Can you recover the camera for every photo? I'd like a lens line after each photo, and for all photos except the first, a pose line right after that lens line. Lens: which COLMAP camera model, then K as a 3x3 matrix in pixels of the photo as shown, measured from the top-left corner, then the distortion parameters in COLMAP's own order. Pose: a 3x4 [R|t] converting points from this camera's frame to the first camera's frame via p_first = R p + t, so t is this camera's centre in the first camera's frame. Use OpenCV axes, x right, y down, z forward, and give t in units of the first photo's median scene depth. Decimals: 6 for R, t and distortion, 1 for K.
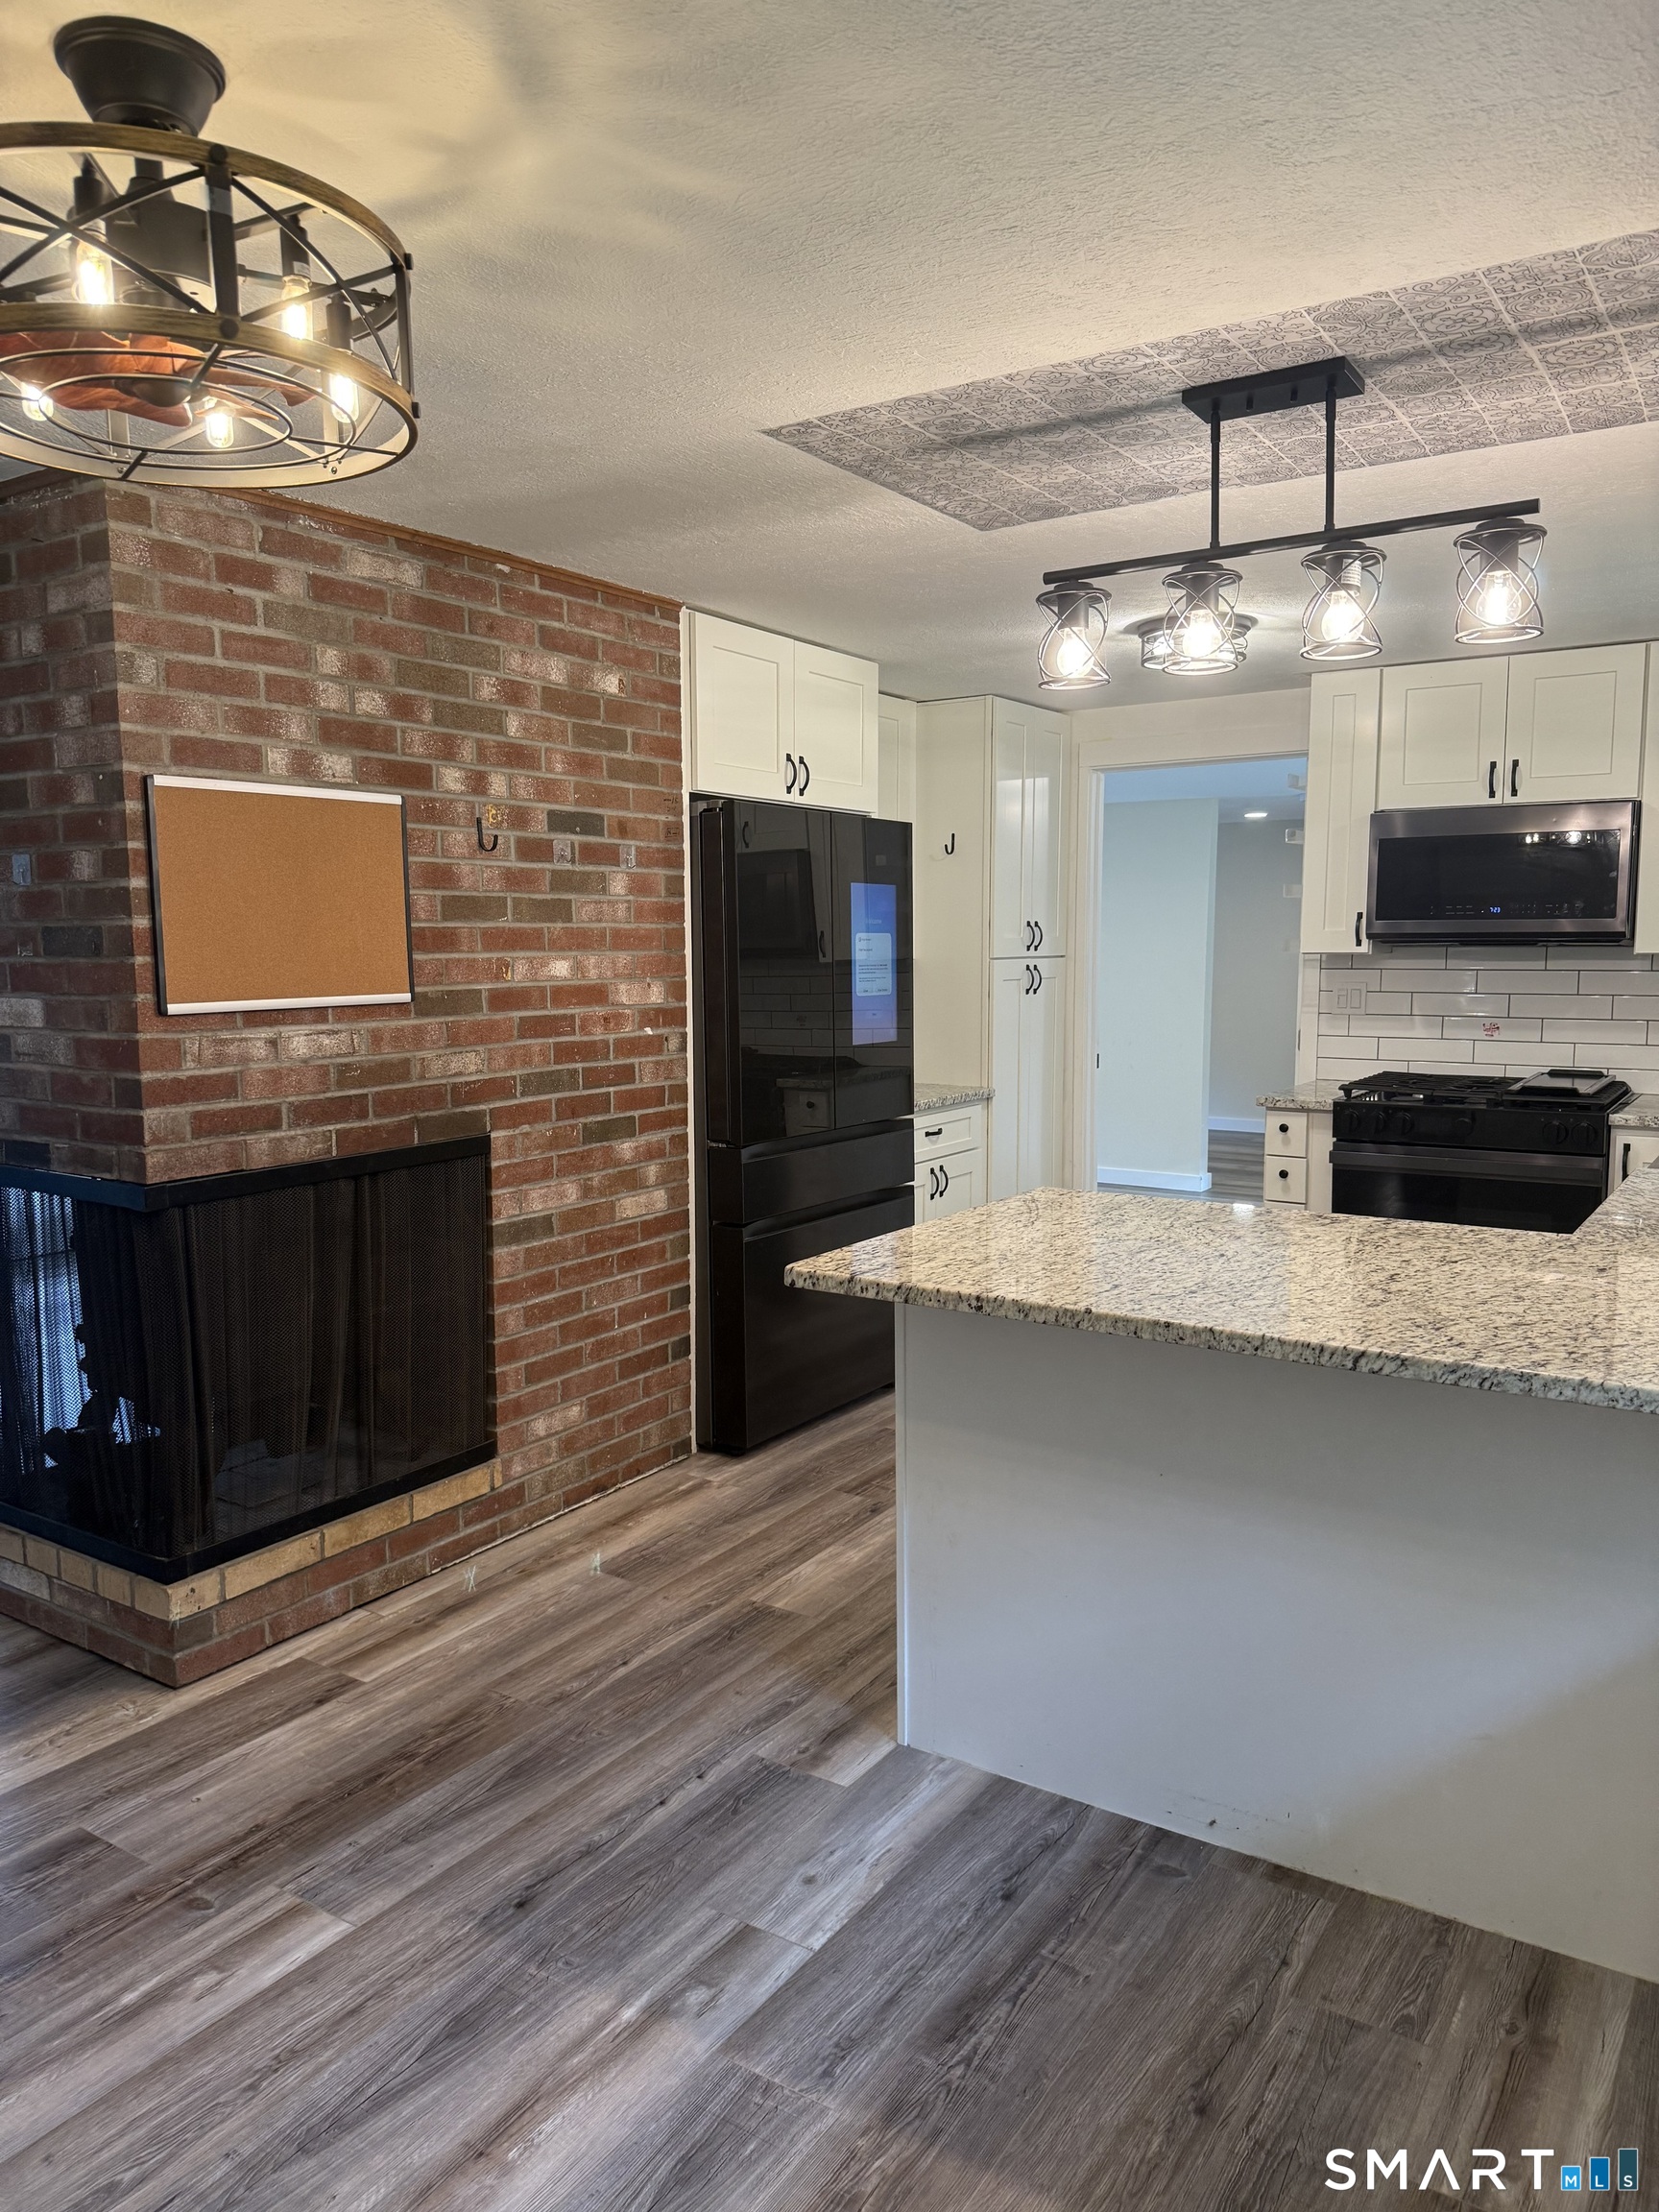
lens RADIAL K [[1547.6, 0, 836.6], [0, 1547.6, 1107.5], [0, 0, 1]] dist [0.039976, -0.029393]
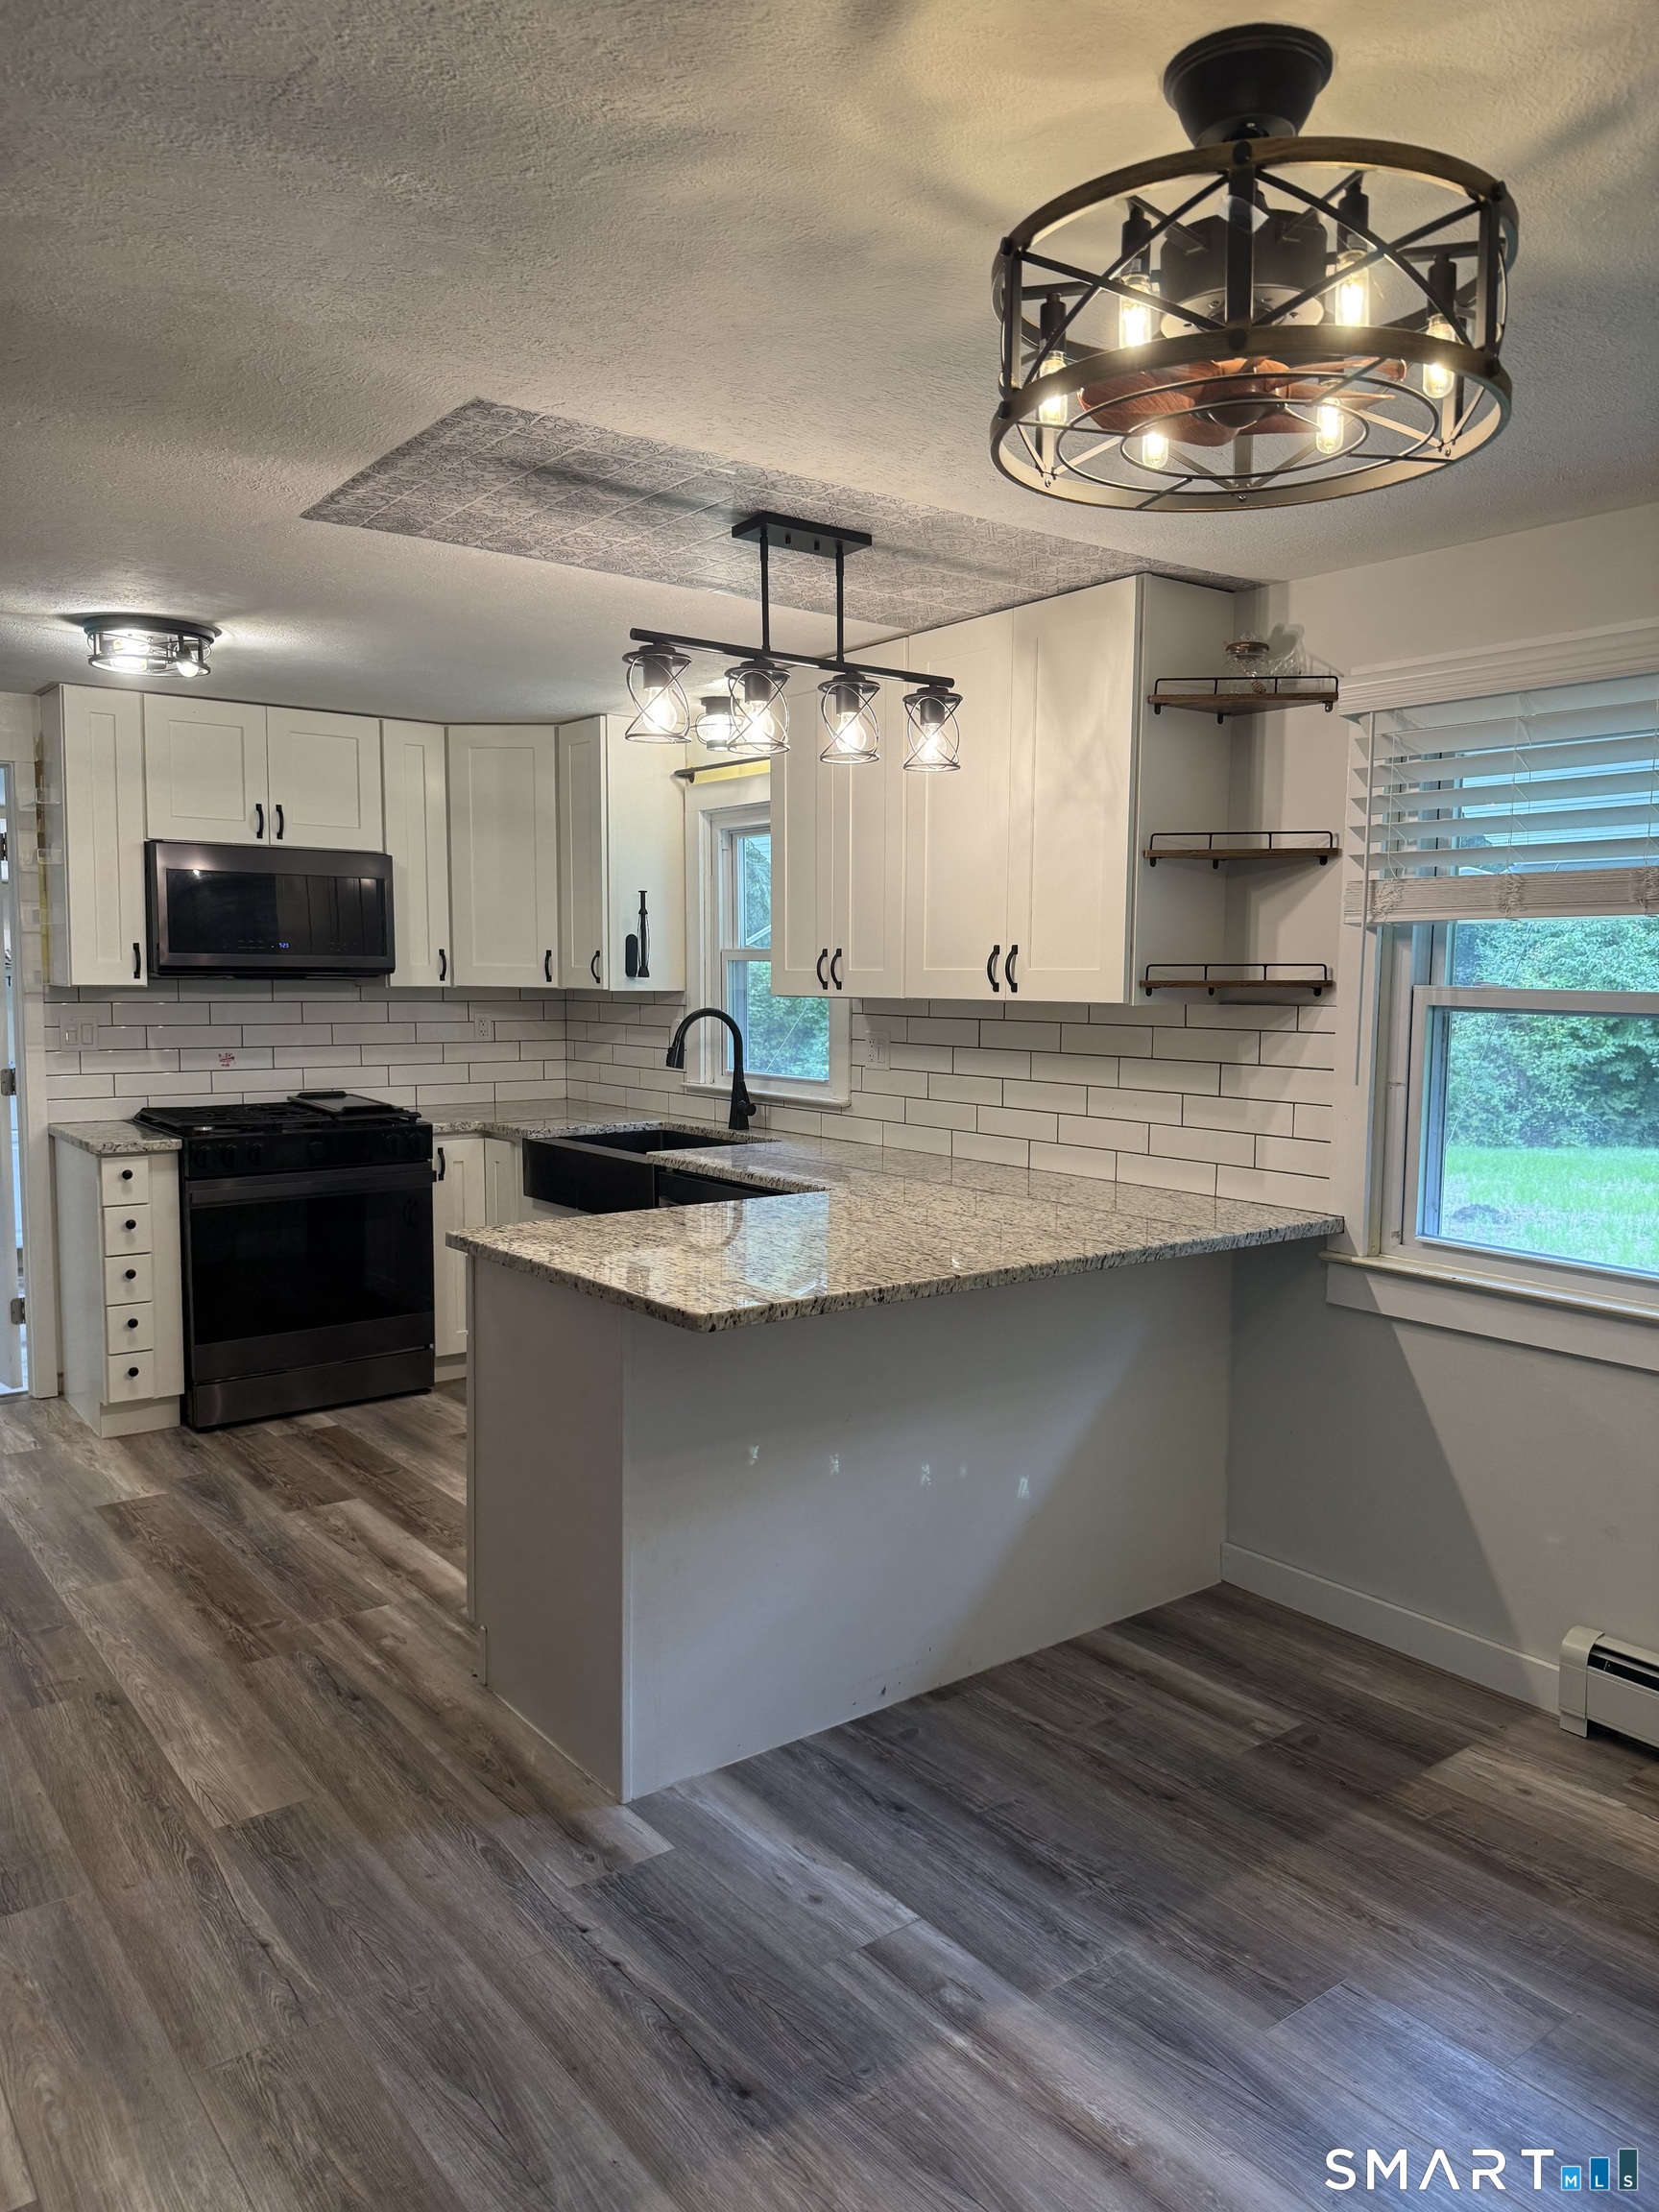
lens RADIAL K [[1547.6, 0, 836.6], [0, 1547.6, 1107.5], [0, 0, 1]] dist [0.039976, -0.029393]
pose [[0.348708, -0.078467, 0.933941, -0.858515], [0.095001, 0.994316, 0.048068, -0.062276], [-0.932404, 0.071964, 0.354180, 0.546610]]
